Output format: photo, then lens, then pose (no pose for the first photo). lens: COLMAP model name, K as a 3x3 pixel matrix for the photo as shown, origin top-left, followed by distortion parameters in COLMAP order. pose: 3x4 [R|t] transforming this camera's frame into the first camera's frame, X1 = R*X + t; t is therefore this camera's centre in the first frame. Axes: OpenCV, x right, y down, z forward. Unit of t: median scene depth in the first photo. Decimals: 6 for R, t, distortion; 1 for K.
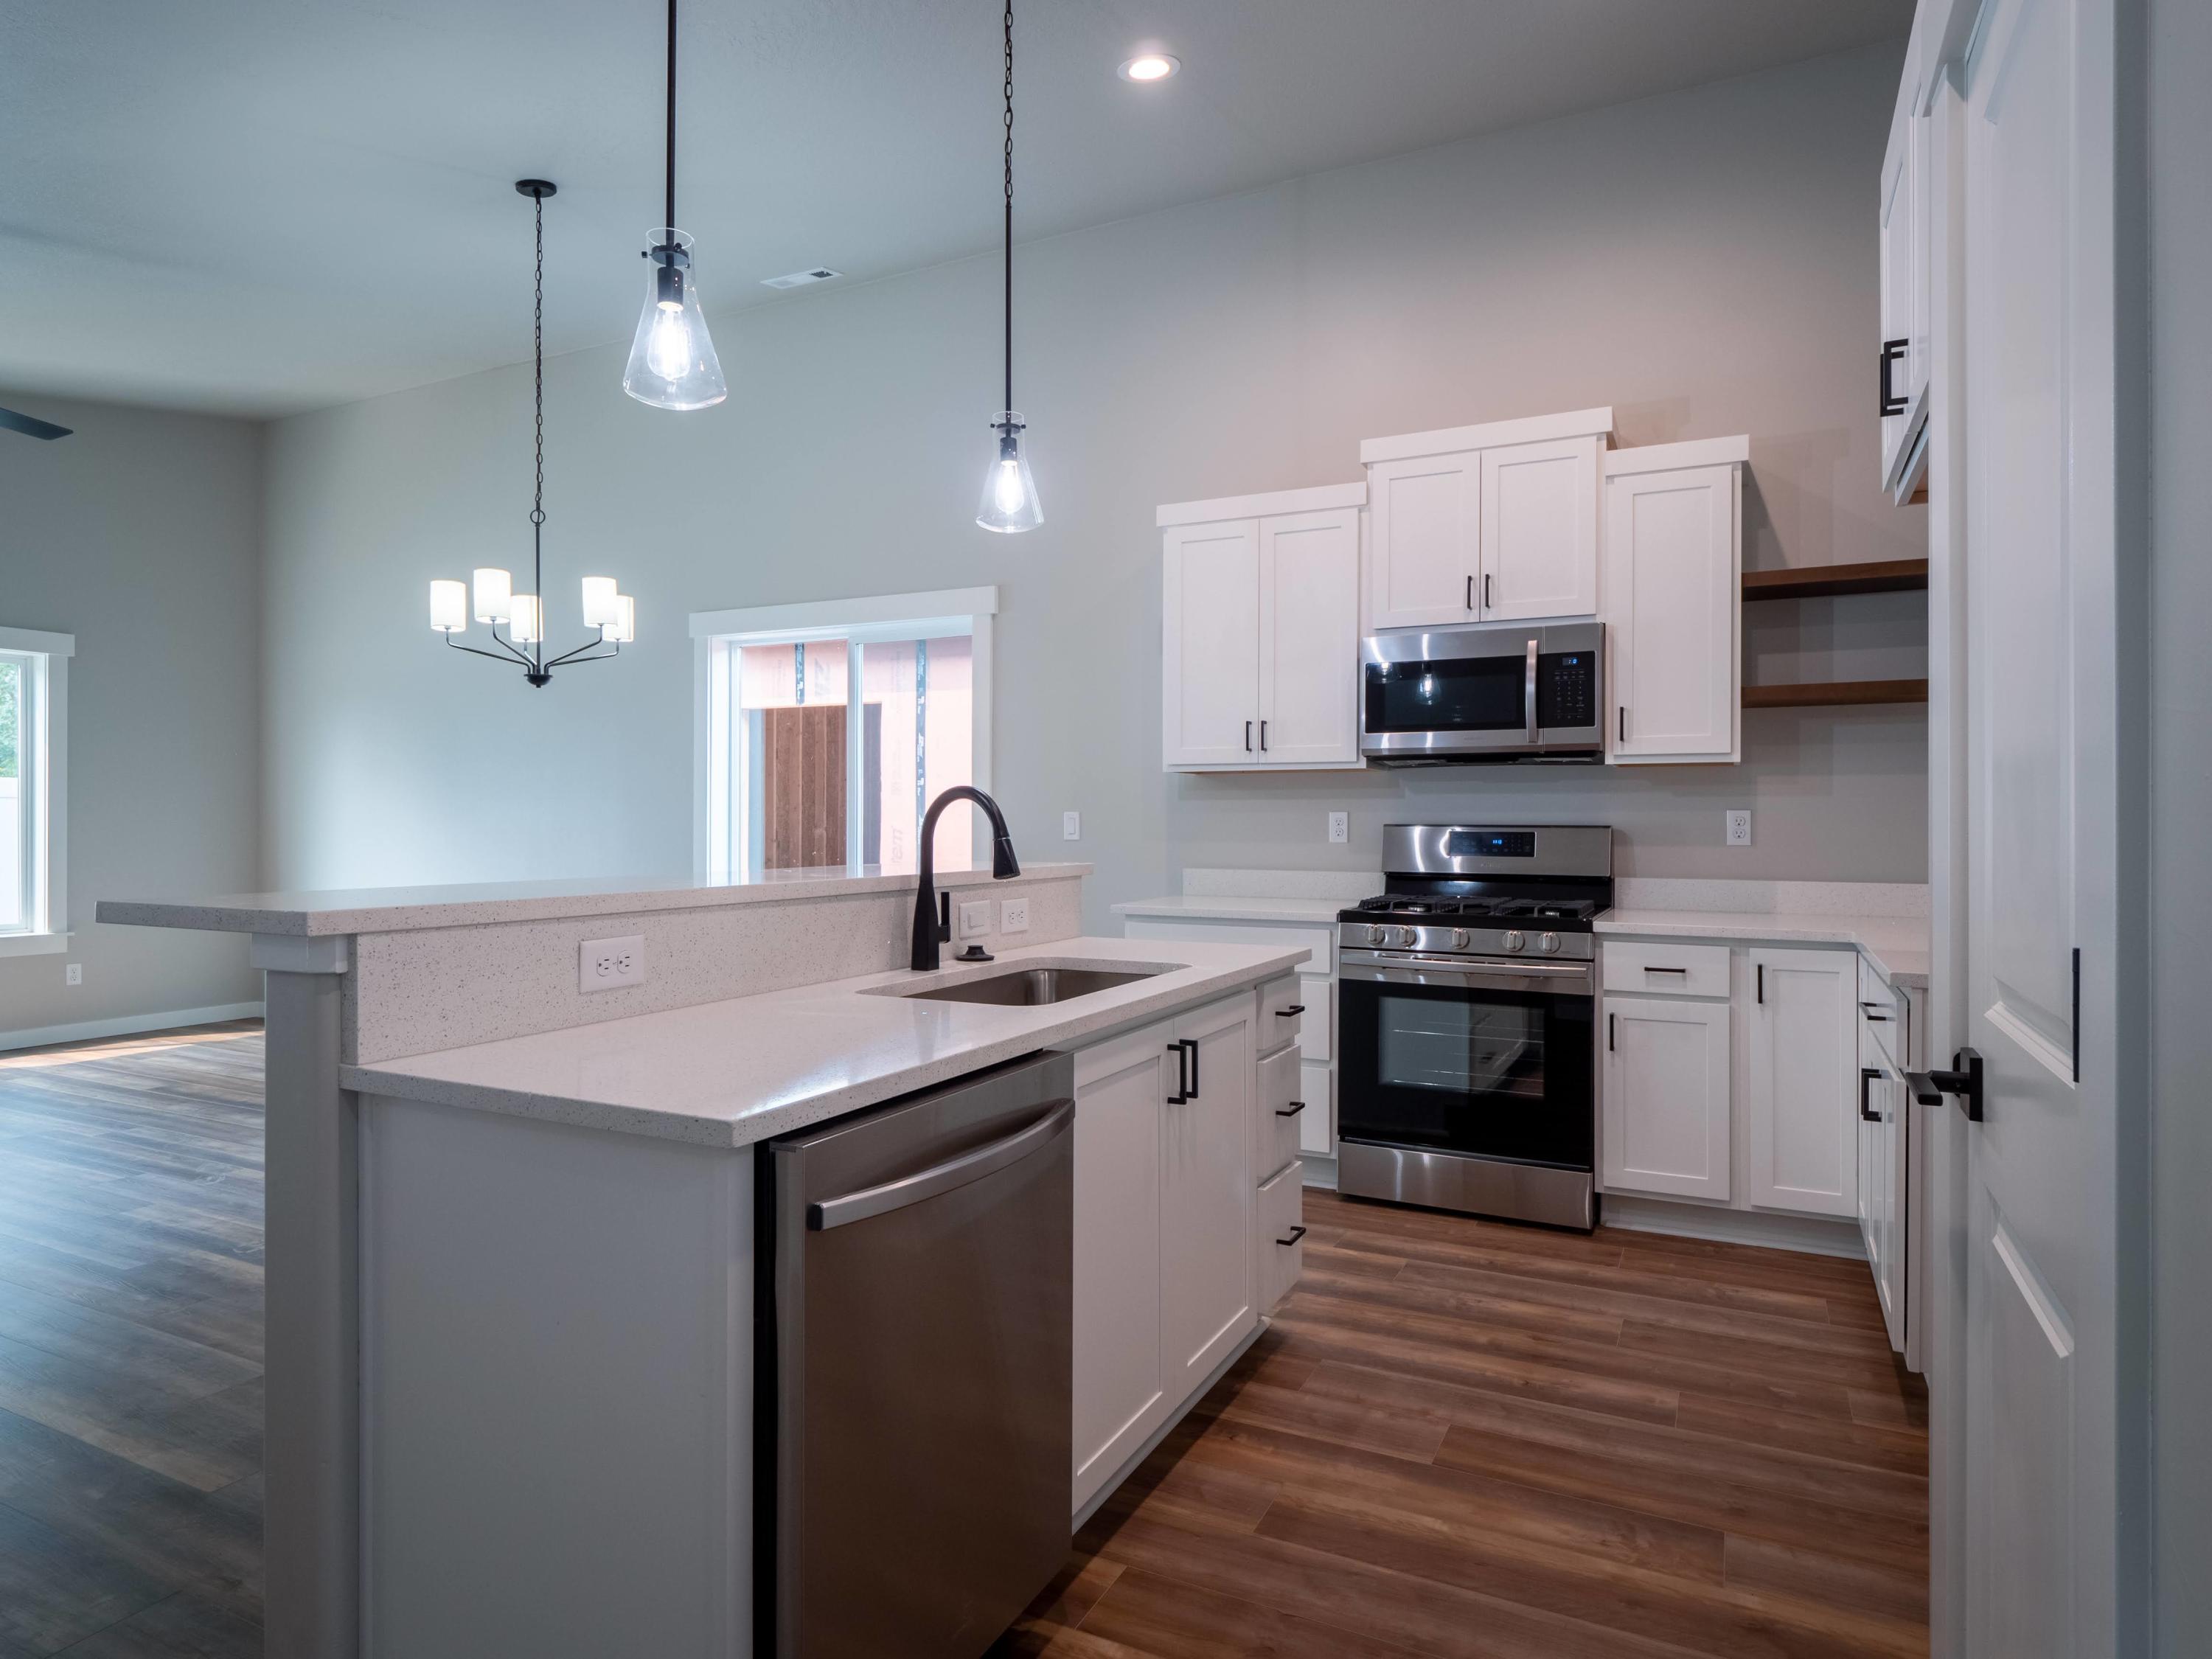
lens RADIAL K [[1253.3, 0, 1099.9], [0, 1253.3, 821.4], [0, 0, 1]] dist [0.002155, -0.004346]
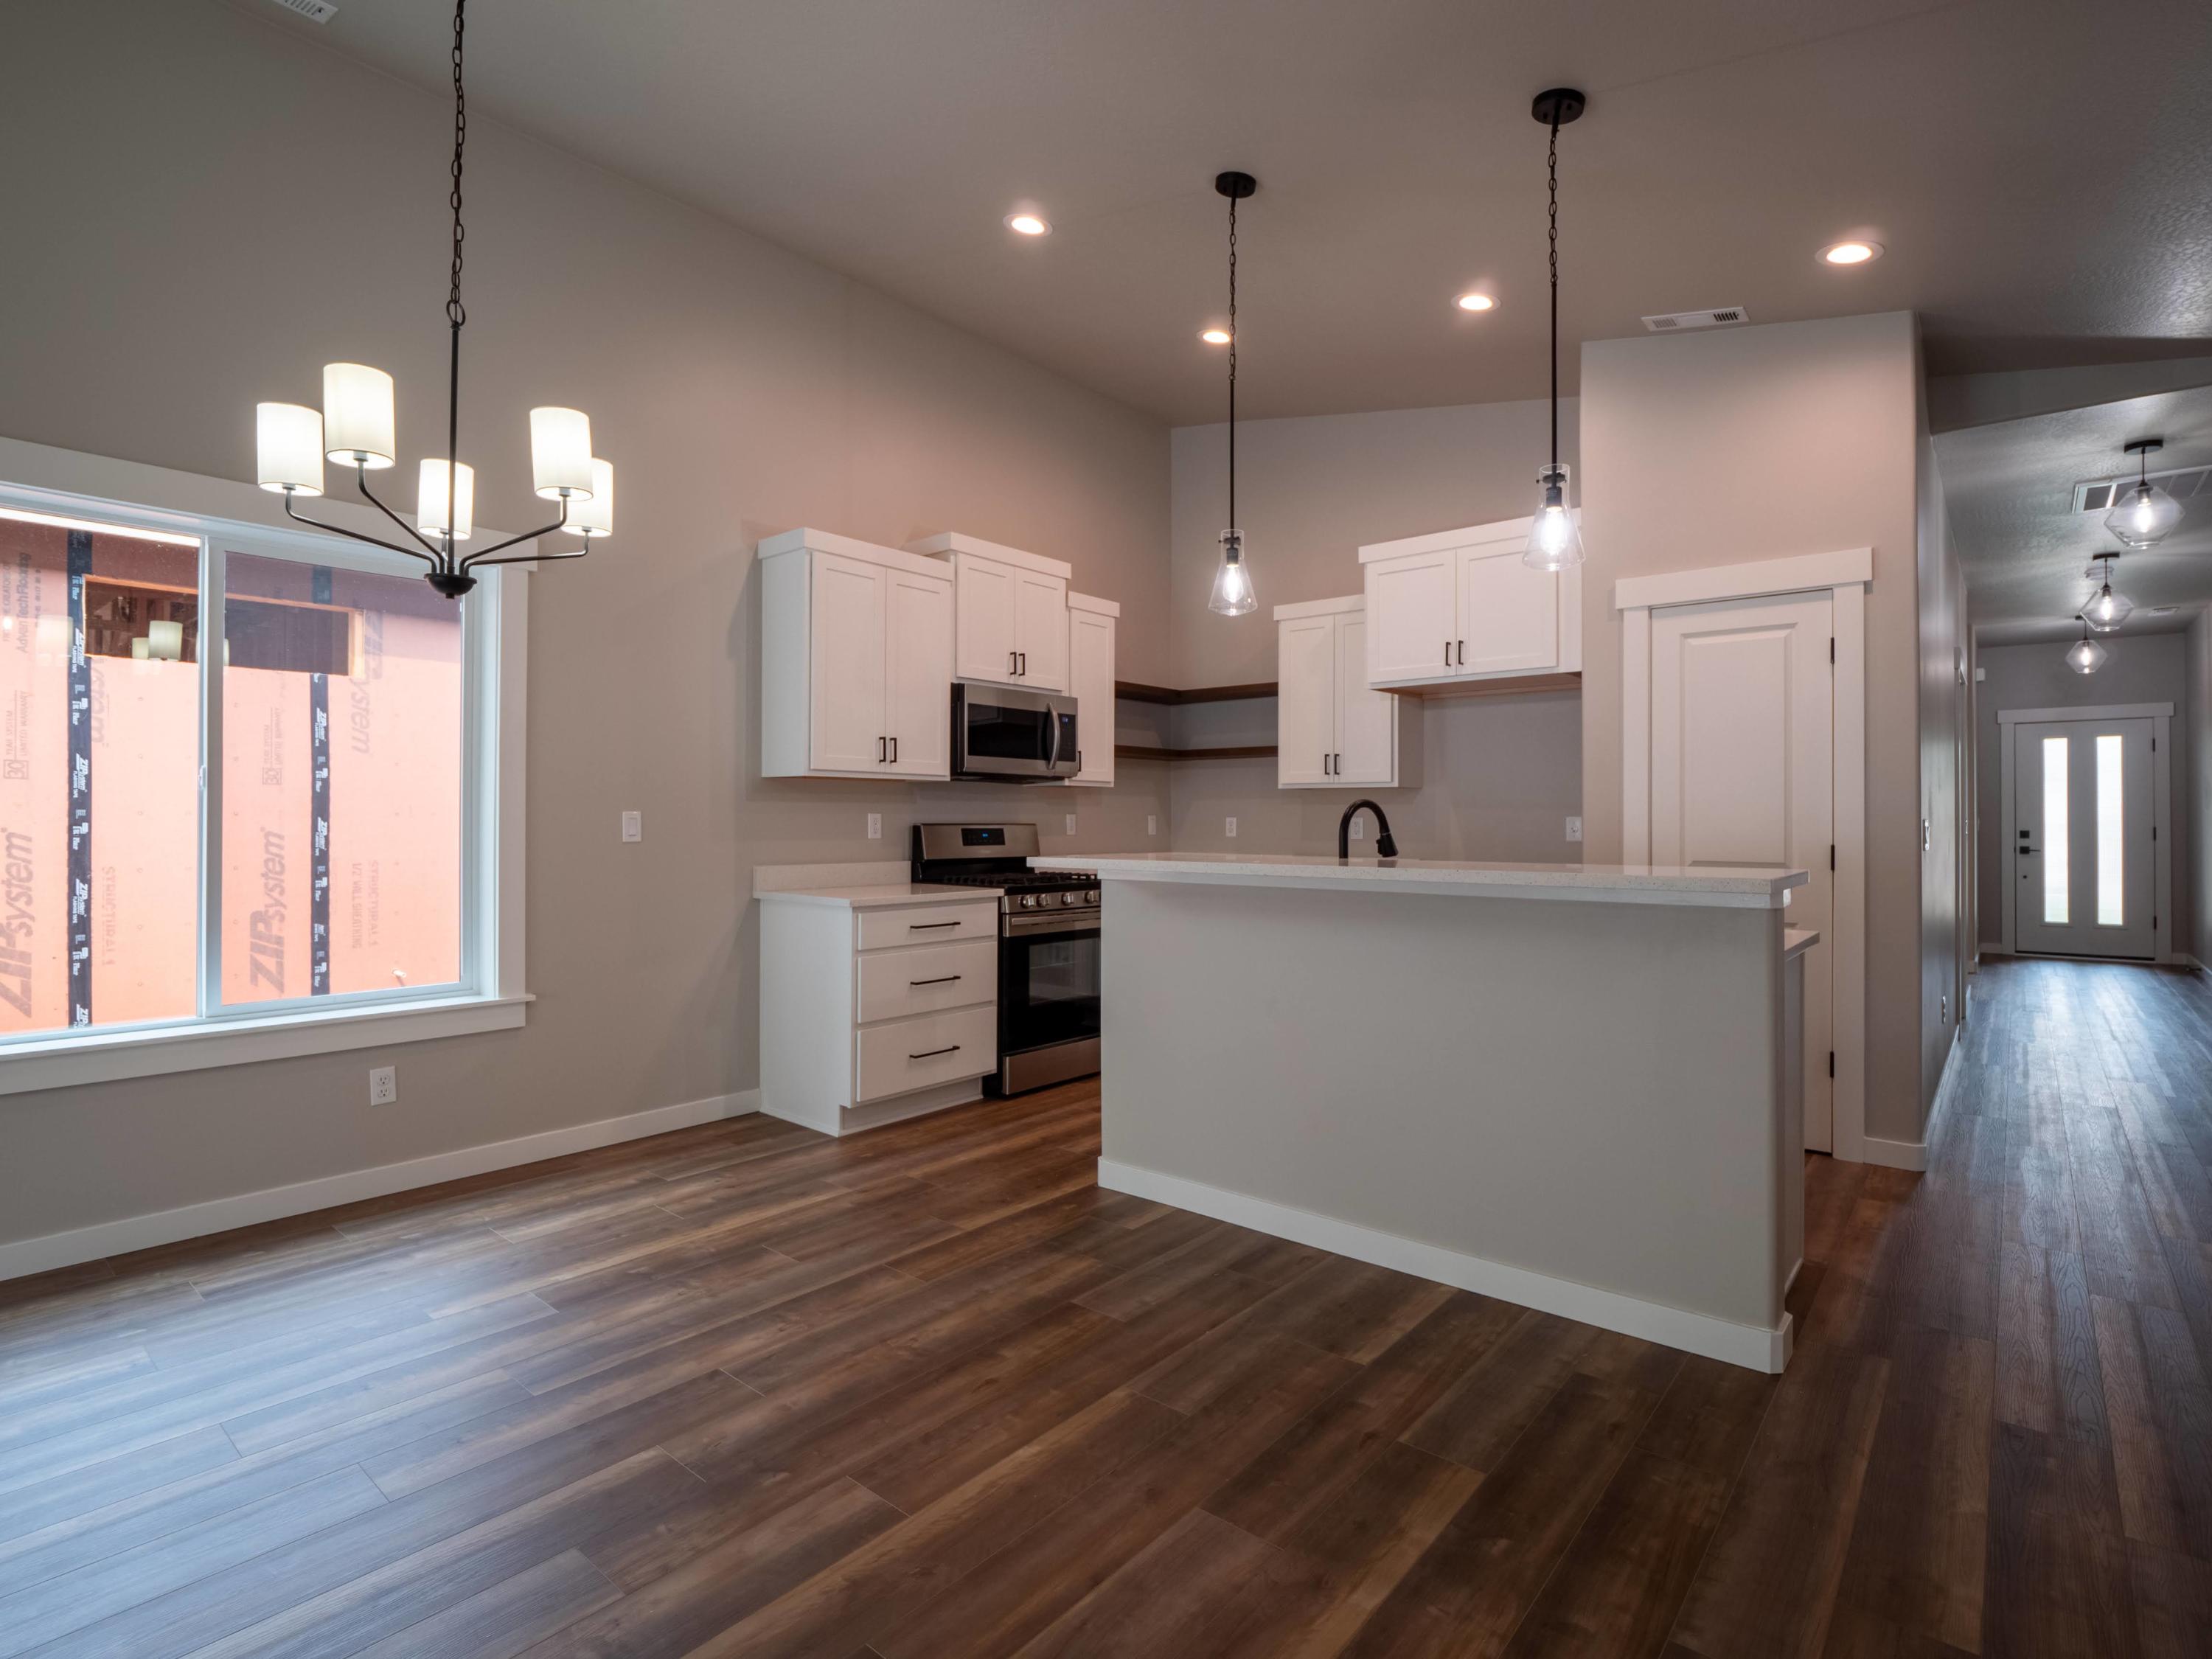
lens RADIAL K [[1084.8, 0, 1107.0], [0, 1084.8, 818.2], [0, 0, 1]] dist [-0.007712, -0.002550]
pose [[0.224664, 0.000114, 0.974436, -1.008116], [0.000792, 1.000000, -0.000300, -0.003348], [-0.974436, 0.000839, 0.224663, 0.686792]]
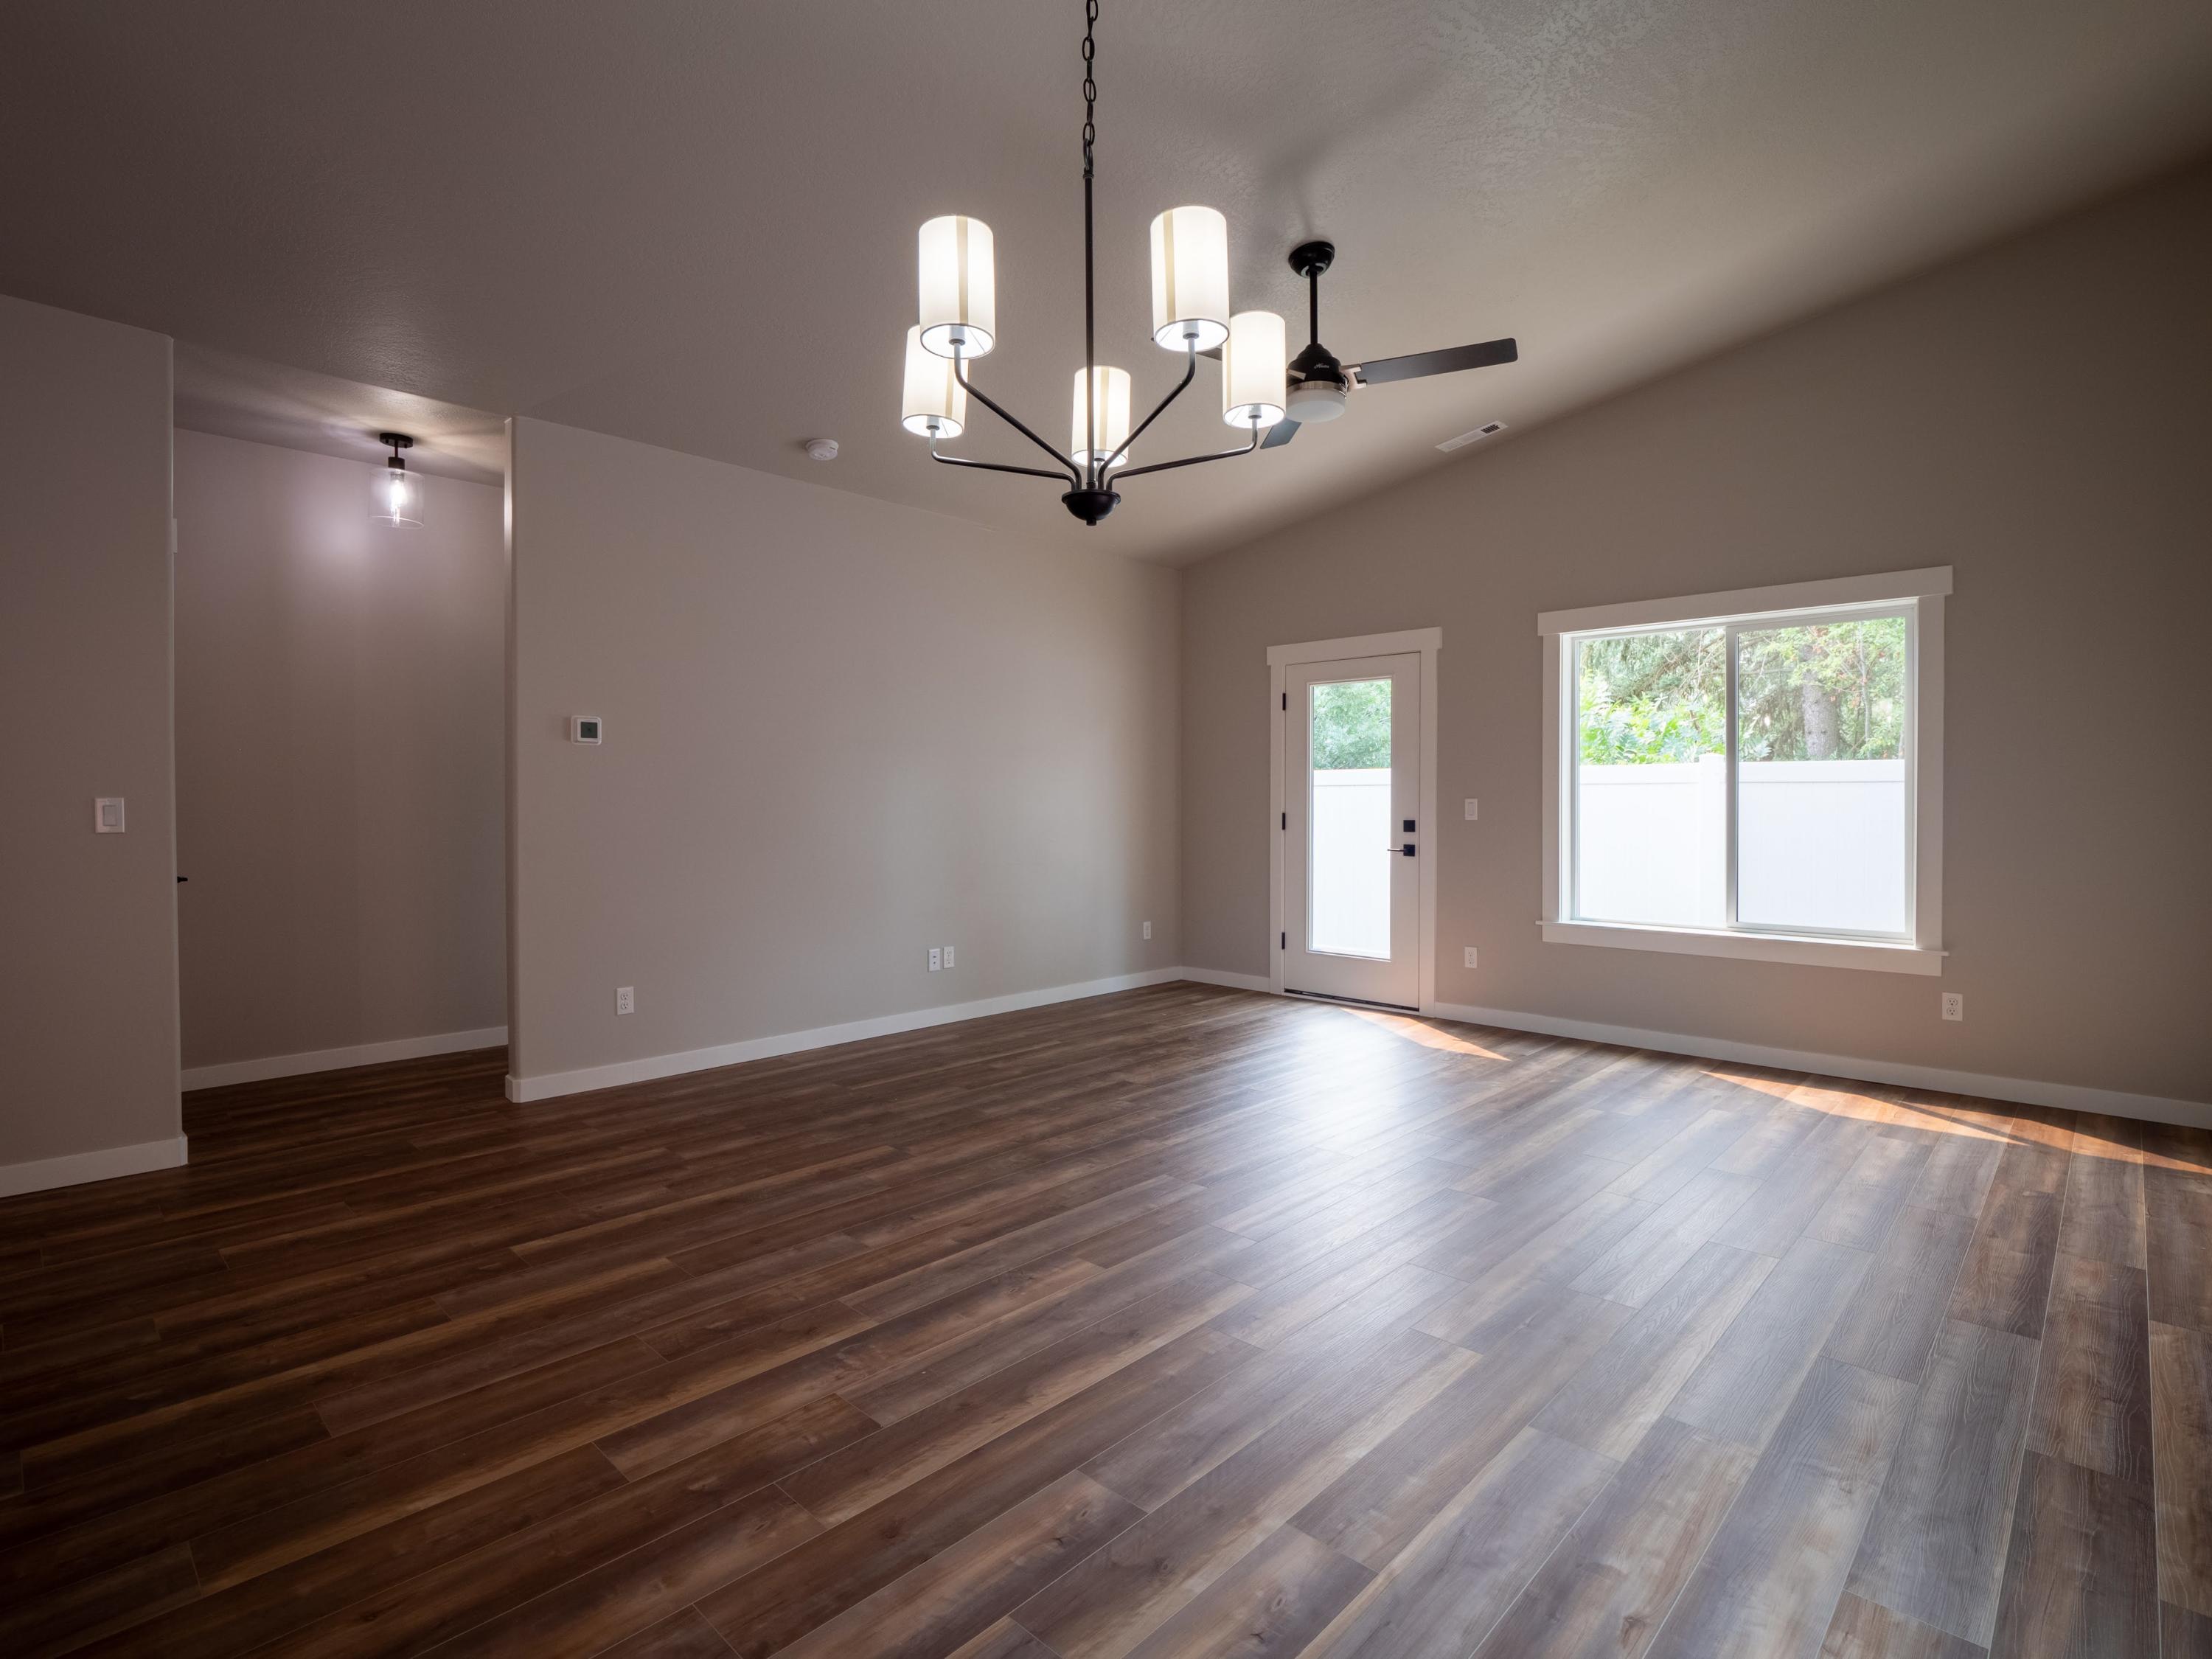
lens RADIAL K [[1084.8, 0, 1113.7], [0, 1084.8, 805.9], [0, 0, 1]] dist [-0.007712, -0.002550]
pose [[-0.279867, 0.004587, -0.960028, -0.074569], [-0.003955, 0.999975, 0.005931, -0.006133], [0.960031, 0.005457, -0.279842, 1.305223]]
